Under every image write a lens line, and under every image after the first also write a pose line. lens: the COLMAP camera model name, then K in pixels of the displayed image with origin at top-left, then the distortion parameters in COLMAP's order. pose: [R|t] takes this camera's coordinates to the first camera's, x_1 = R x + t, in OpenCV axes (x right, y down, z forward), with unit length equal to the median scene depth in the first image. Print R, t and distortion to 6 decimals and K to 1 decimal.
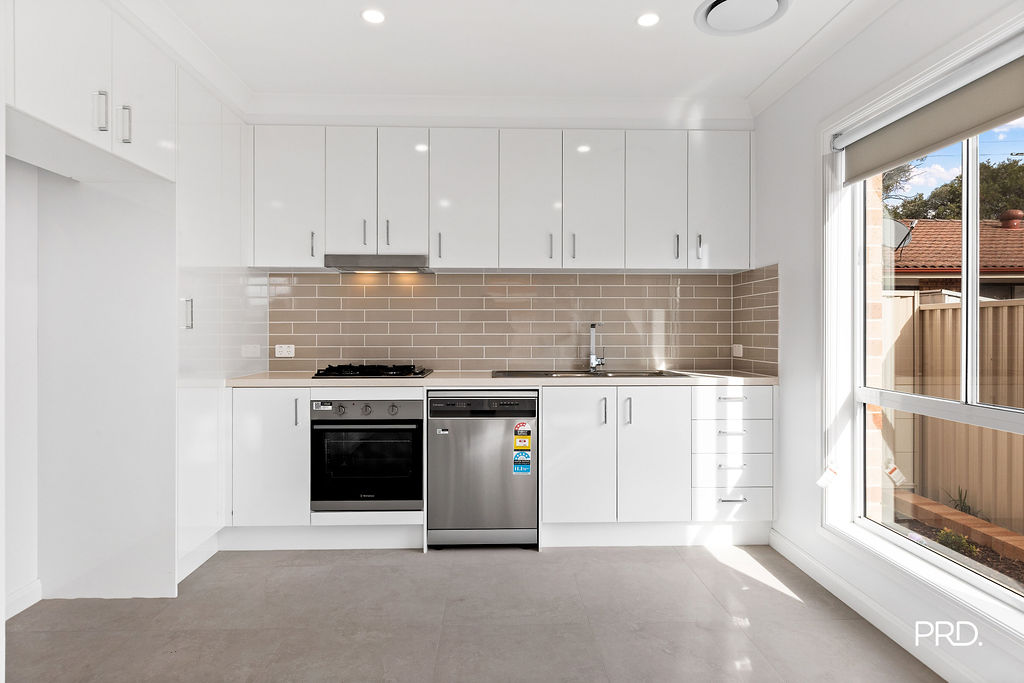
lens RADIAL K [[569.1, 0, 512.0], [0, 569.1, 341.5], [0, 0, 1]] dist [0.005838, 0.000106]
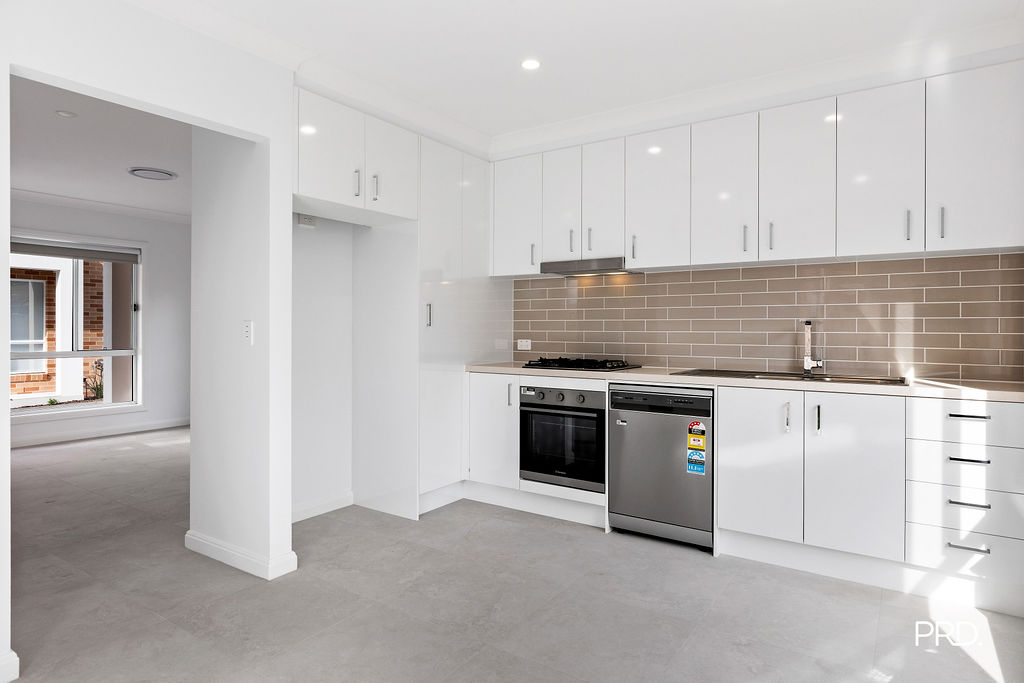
lens RADIAL K [[588.3, 0, 512.0], [0, 588.3, 341.5], [0, 0, 1]] dist [-0.003925, 0.000906]
pose [[0.806155, 0.015652, -0.591497, 0.354875], [-0.014163, 0.999874, 0.007156, 0.001332], [0.591535, 0.002608, 0.806275, -0.009658]]
